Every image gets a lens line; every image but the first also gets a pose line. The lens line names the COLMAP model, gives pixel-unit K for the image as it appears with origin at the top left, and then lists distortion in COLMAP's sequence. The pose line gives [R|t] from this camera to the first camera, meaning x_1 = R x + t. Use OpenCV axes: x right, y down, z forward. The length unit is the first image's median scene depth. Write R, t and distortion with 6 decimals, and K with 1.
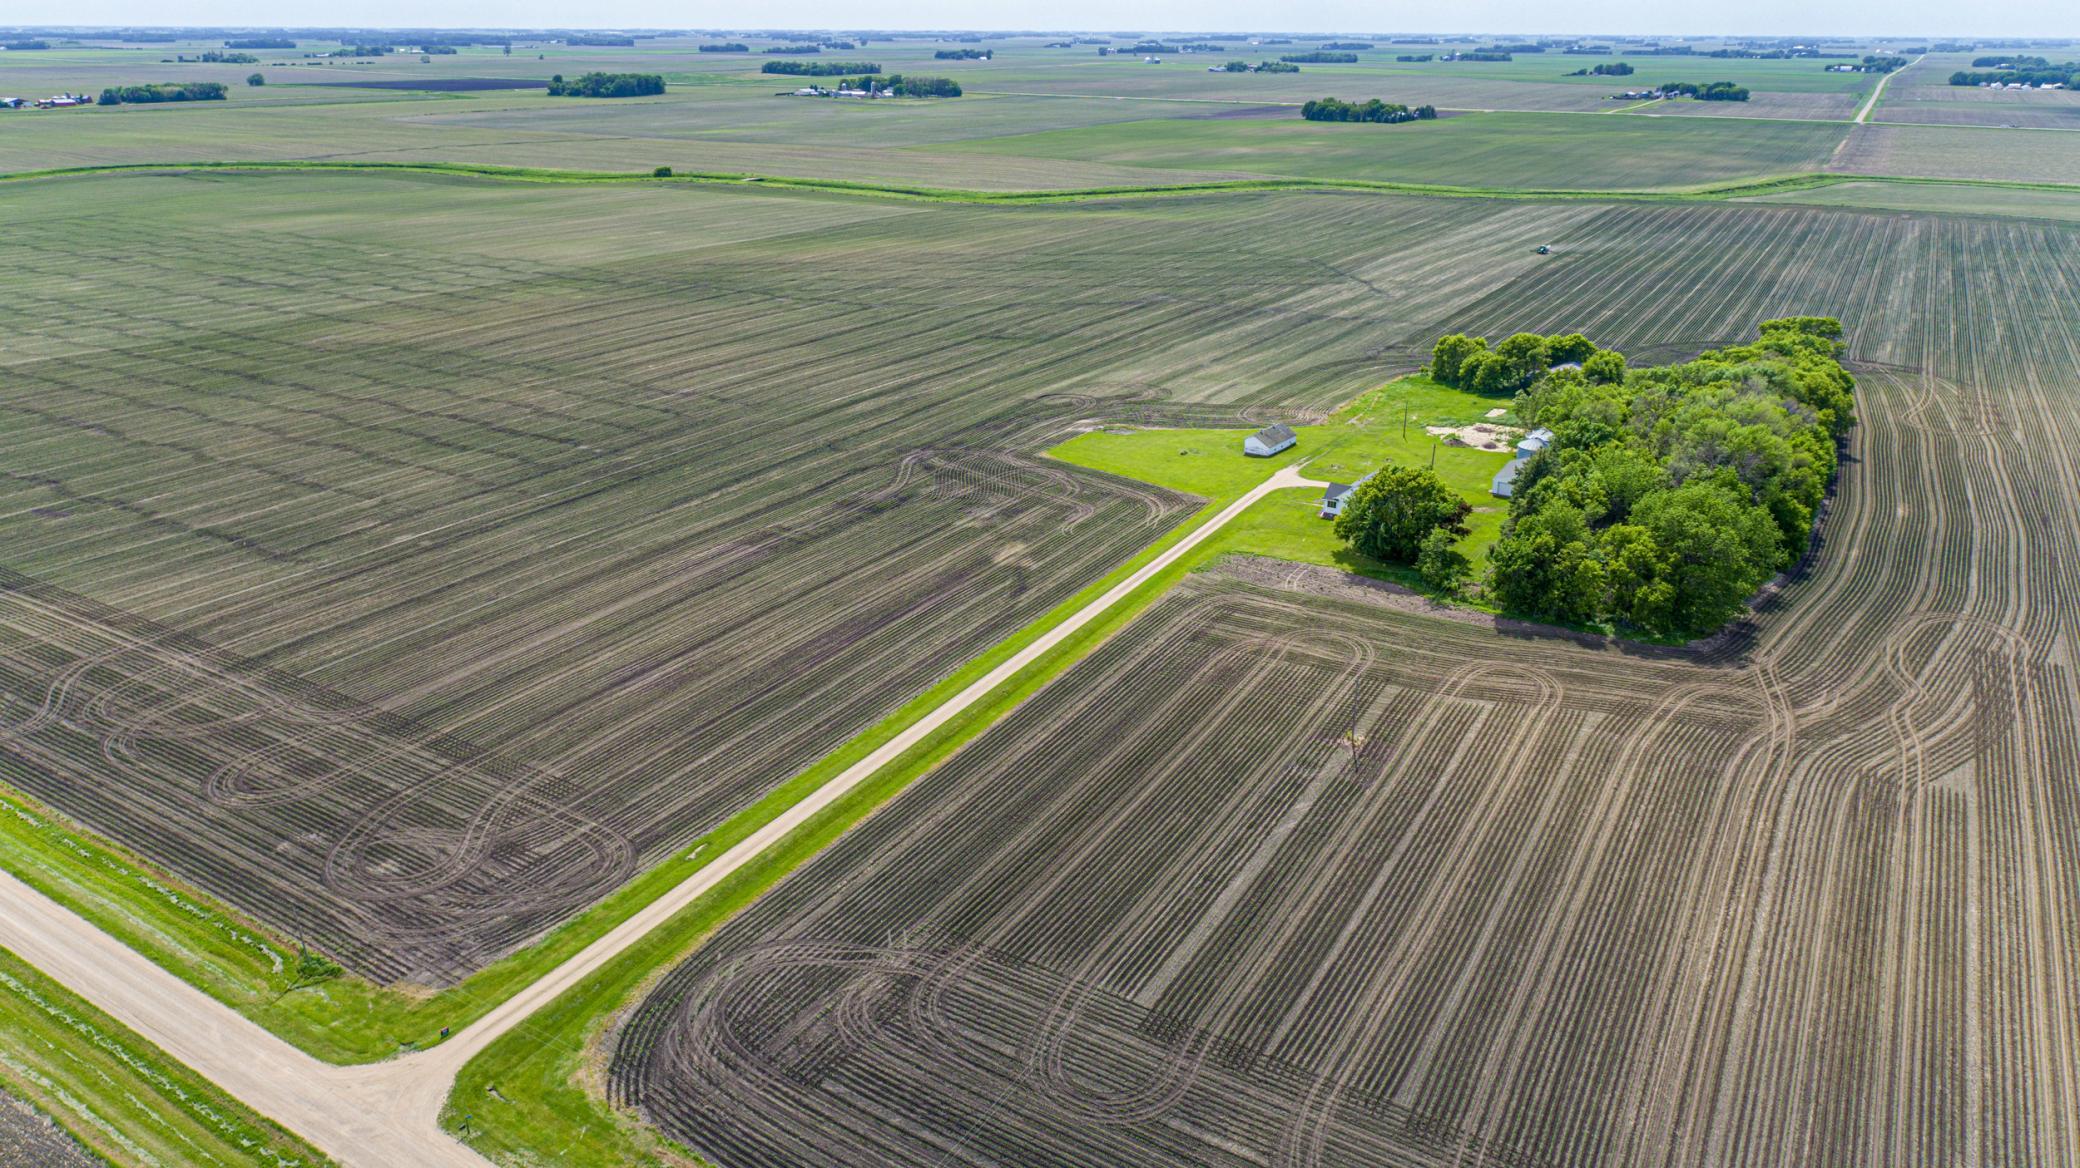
lens RADIAL K [[1487.9, 0, 960.8], [0, 1487.9, 582.0], [0, 0, 1]] dist [-0.007007, 0.009240]
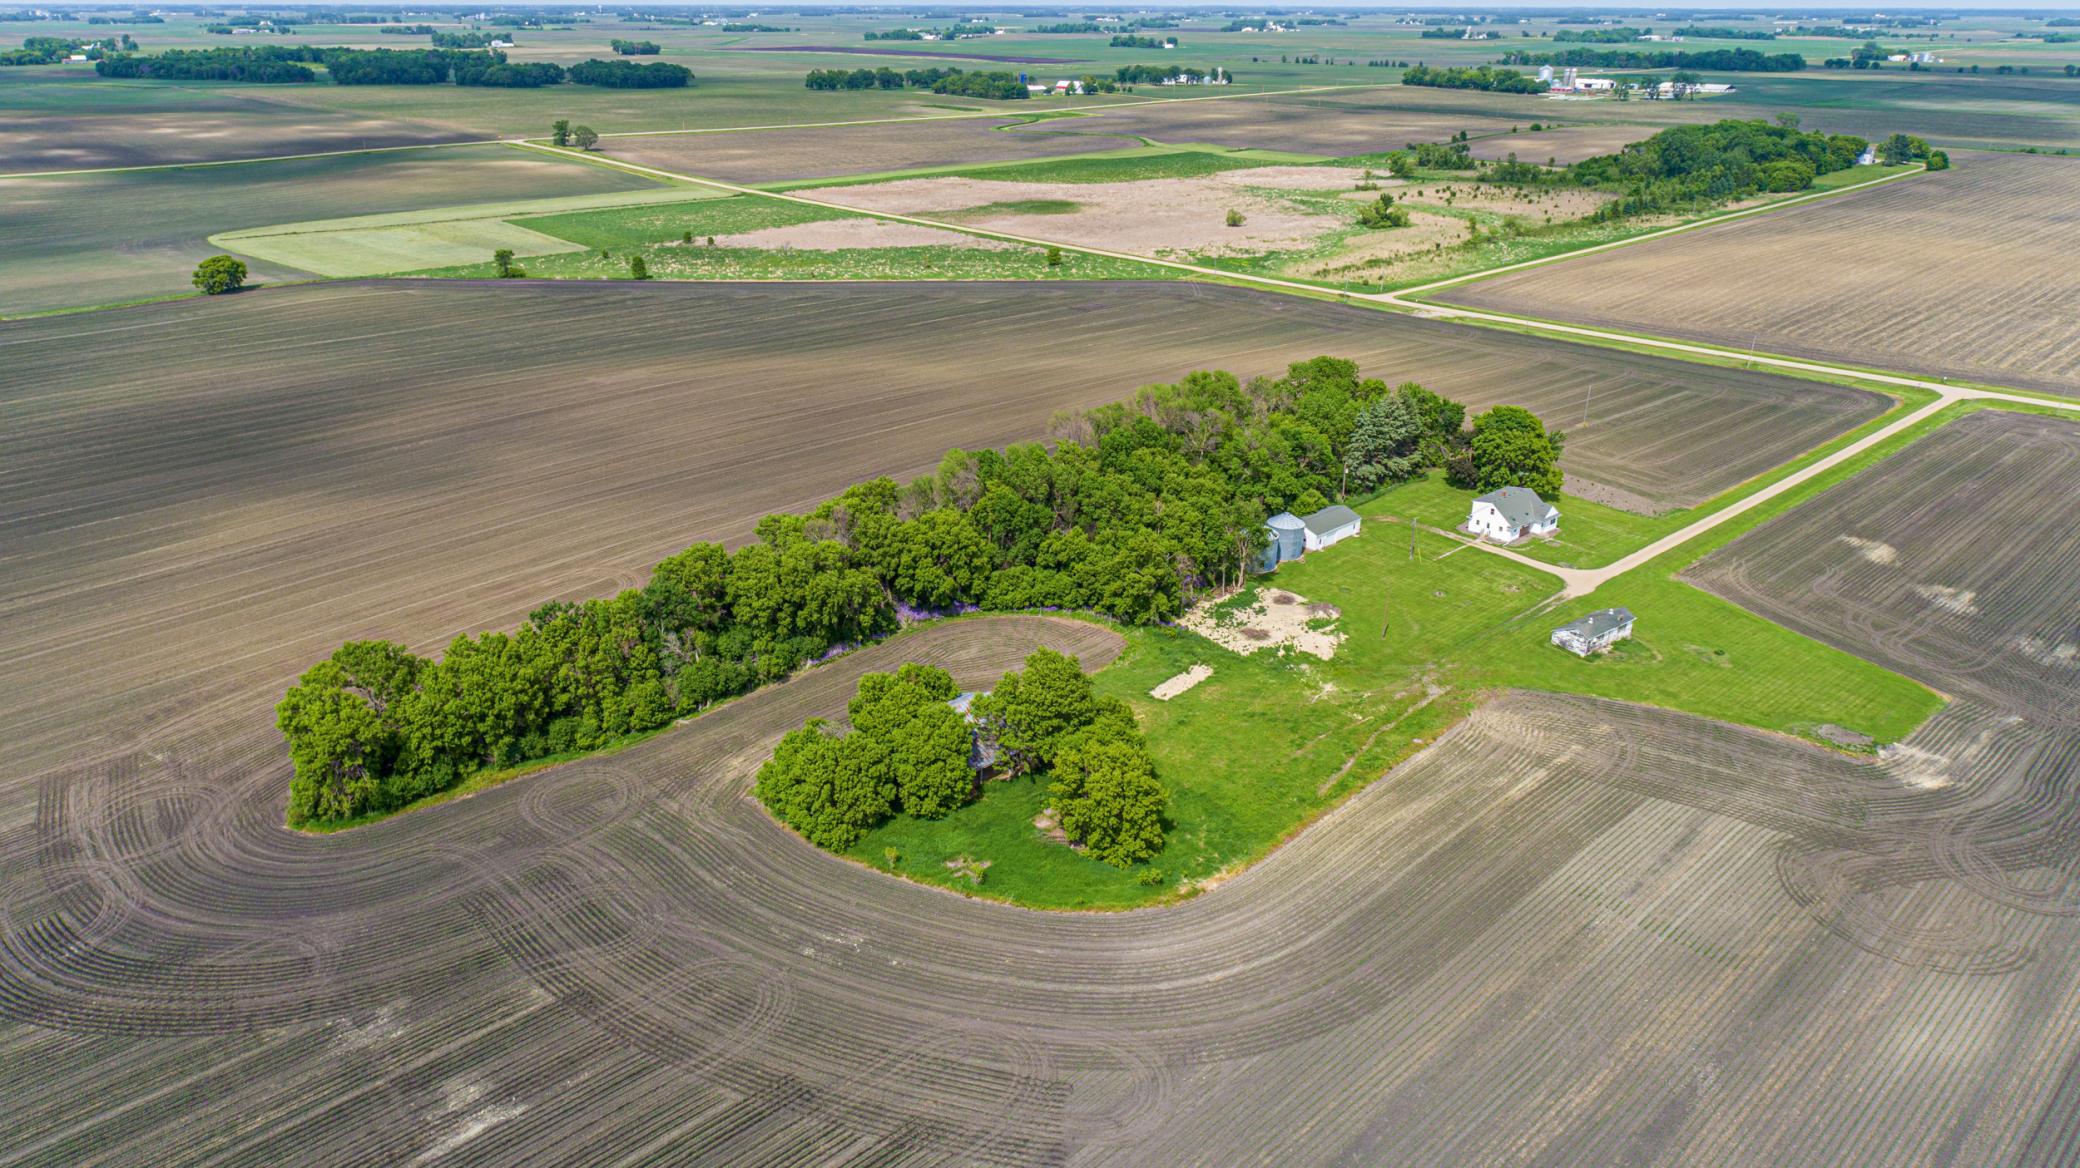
lens RADIAL K [[1395.5, 0, 1040.0], [0, 1395.5, 584.0], [0, 0, 1]] dist [-0.010055, 0.007769]
pose [[-0.973778, -0.094431, 0.206977, 0.433122], [0.073298, 0.731045, 0.678381, -0.762601], [-0.215370, 0.675763, -0.704954, 1.983571]]
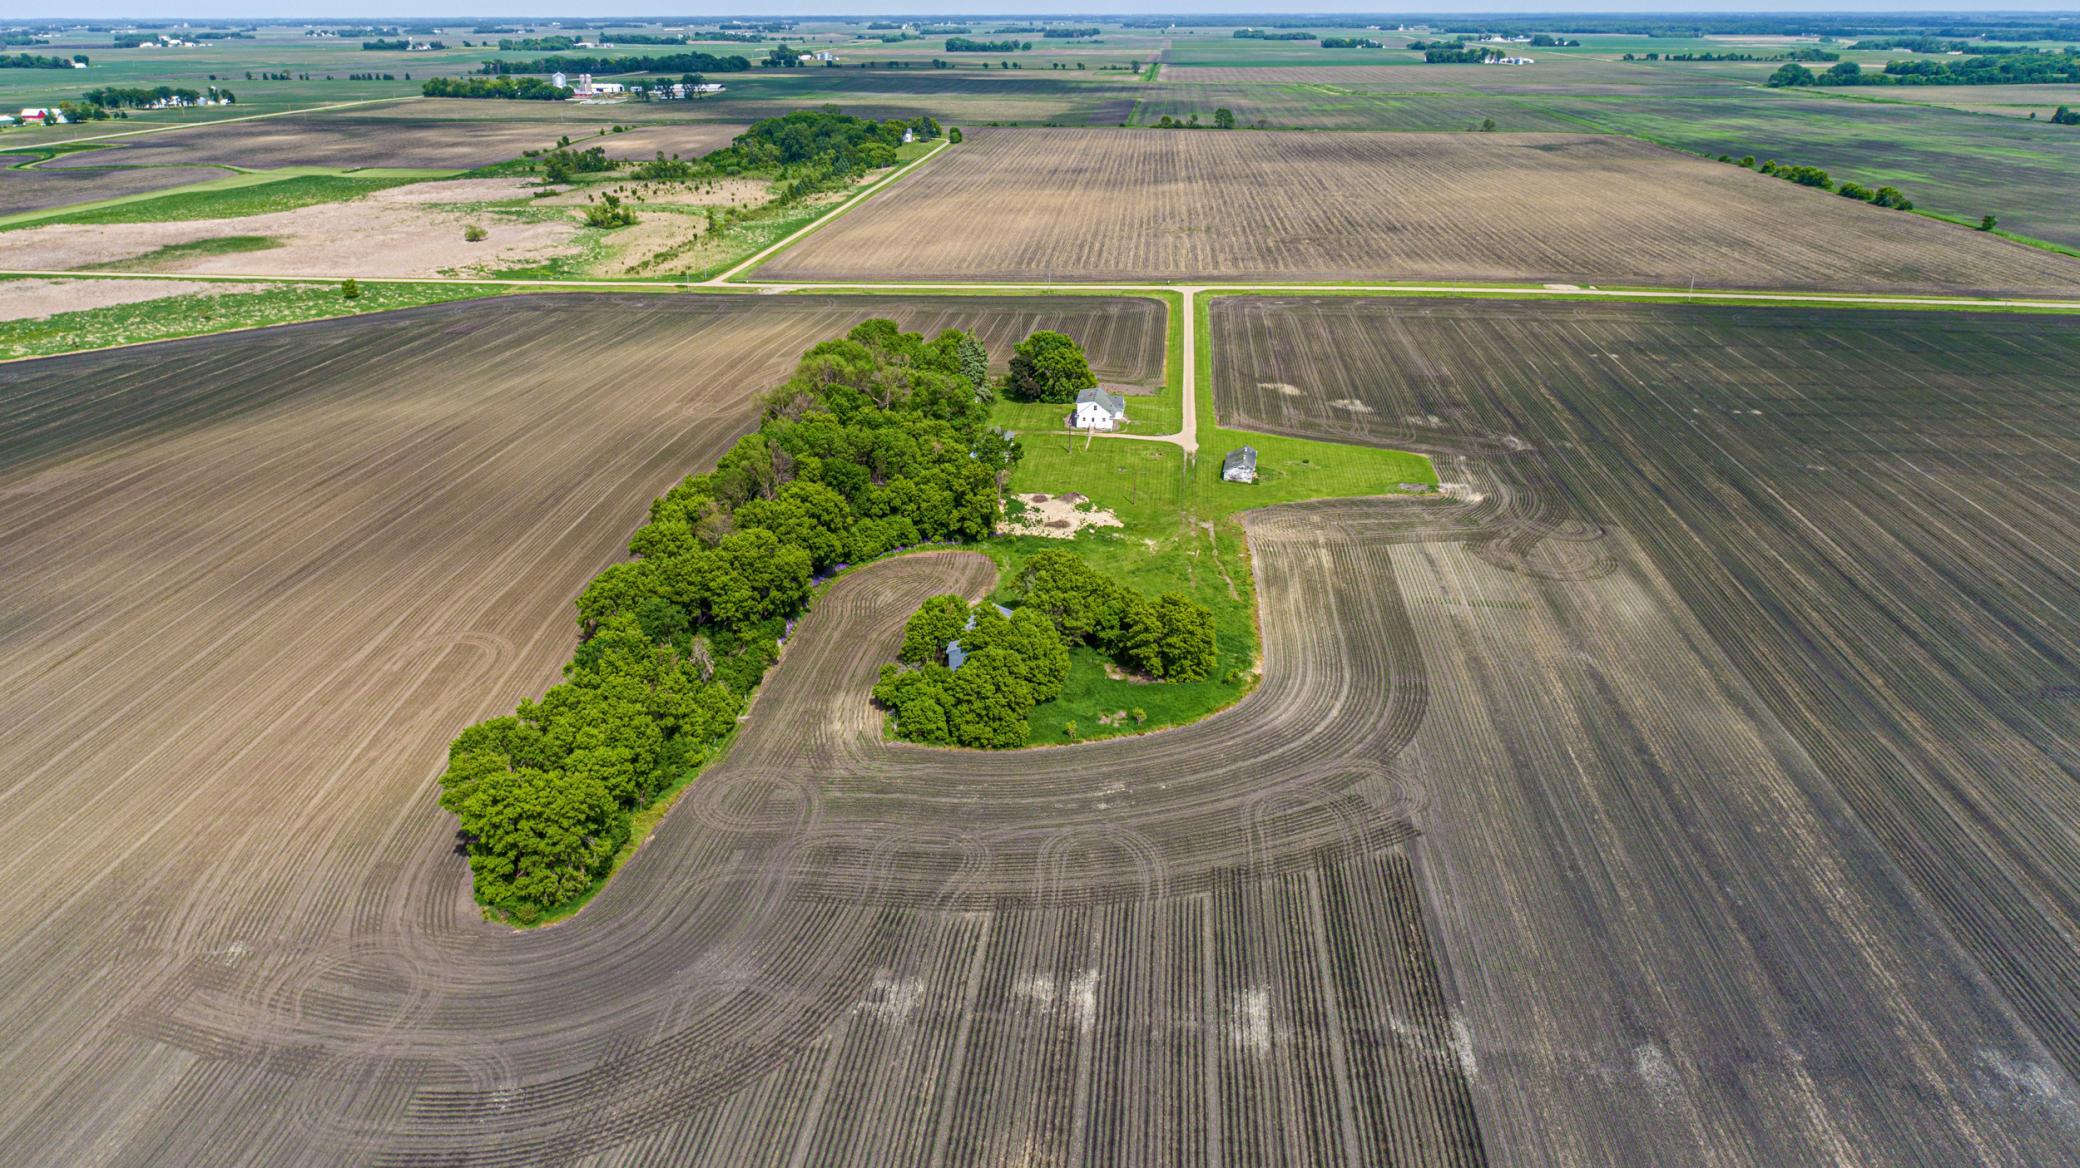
lens RADIAL K [[1333.3, 0, 1040.0], [0, 1333.3, 584.0], [0, 0, 1]] dist [-0.007400, 0.006843]
pose [[-0.888542, 0.178315, -0.422726, 0.936835], [-0.163624, 0.737632, 0.655077, -0.779271], [0.428626, 0.651231, -0.626241, 2.032460]]
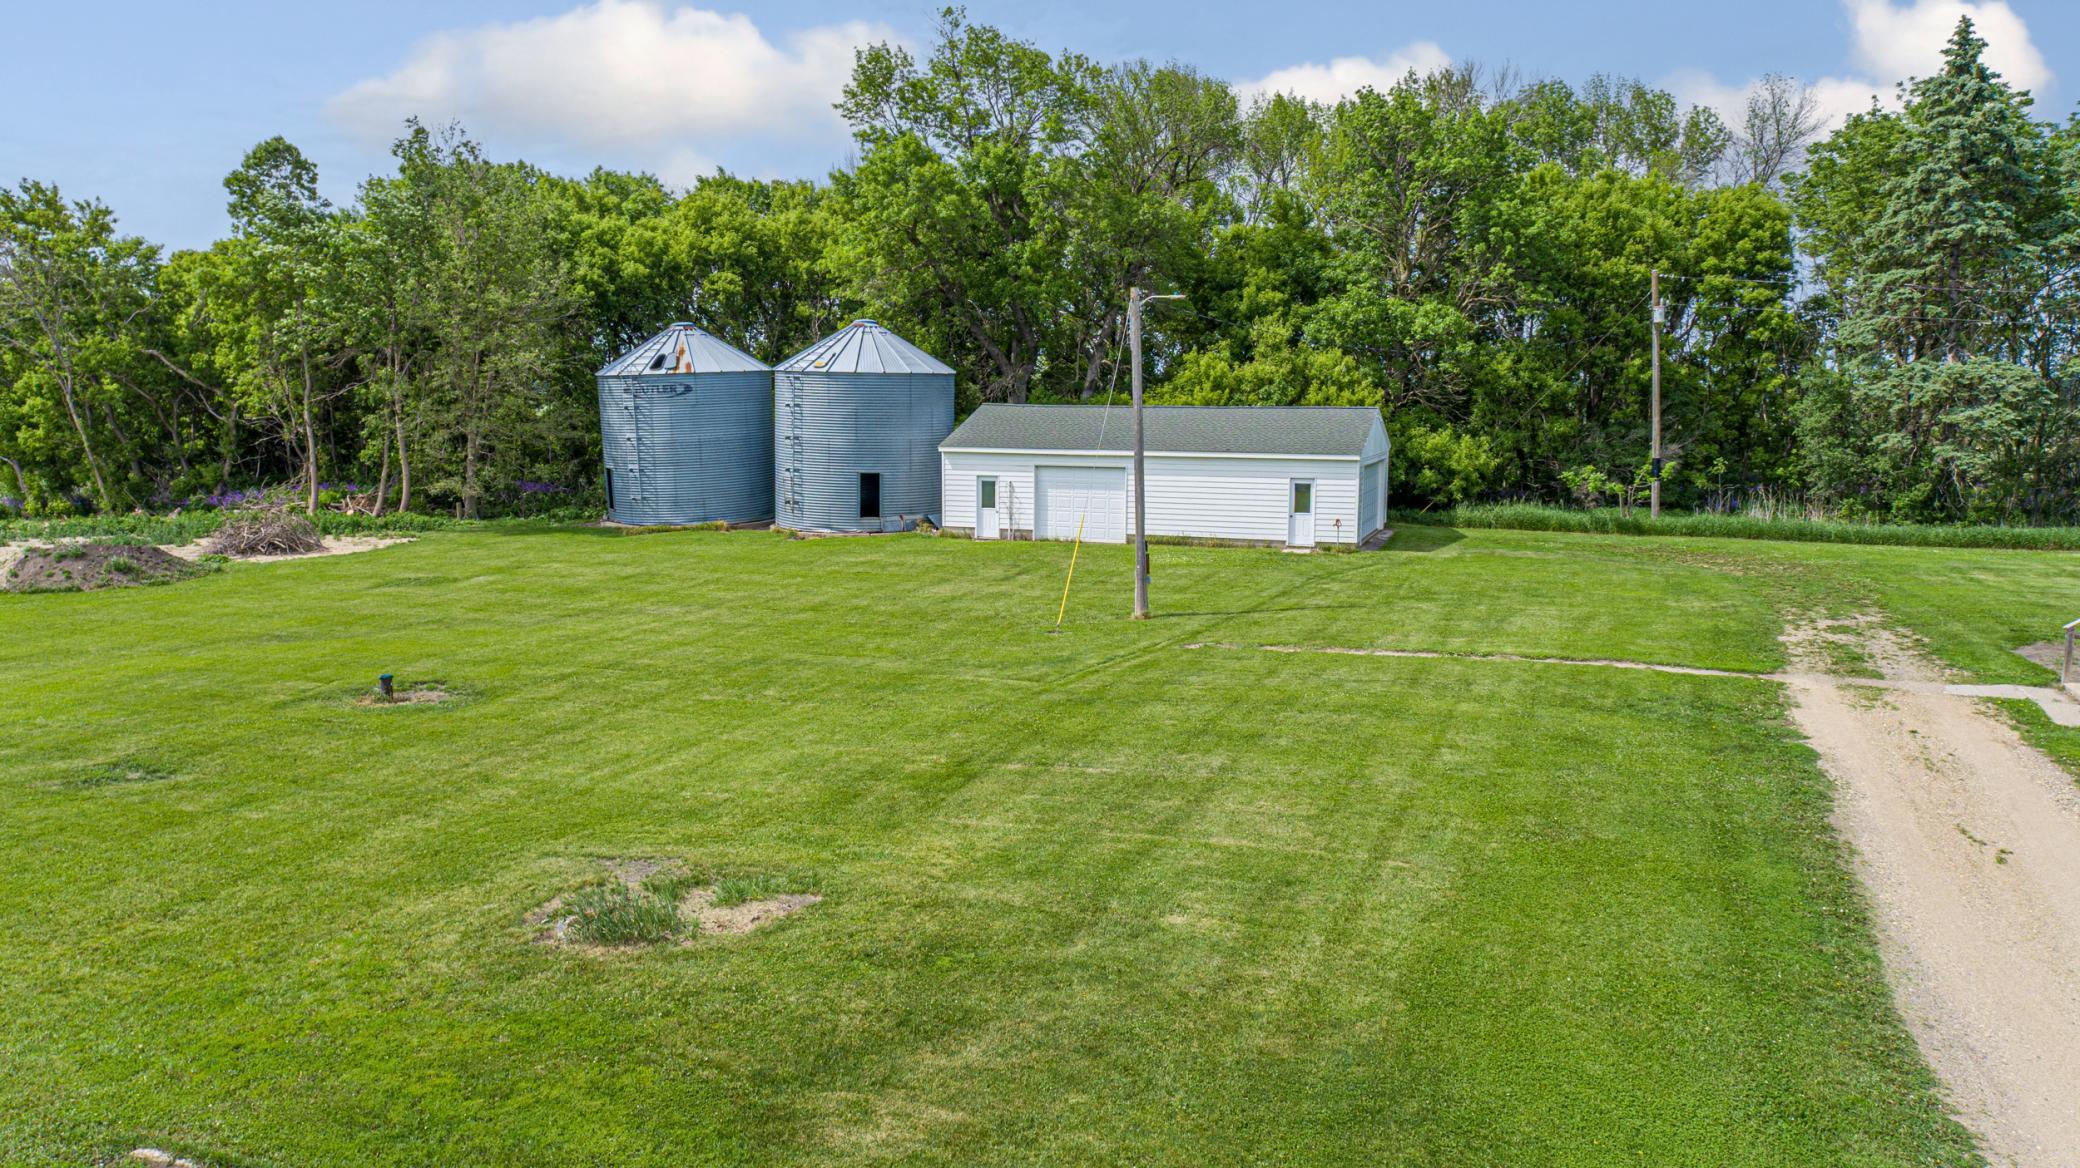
lens RADIAL K [[1395.5, 0, 1040.0], [0, 1395.5, 584.0], [0, 0, 1]] dist [-0.010055, 0.007769]
pose [[-0.217081, -0.130180, 0.967434, 0.258651], [0.351186, 0.914294, 0.201831, -0.115951], [-0.910793, 0.383563, -0.152759, 1.241938]]
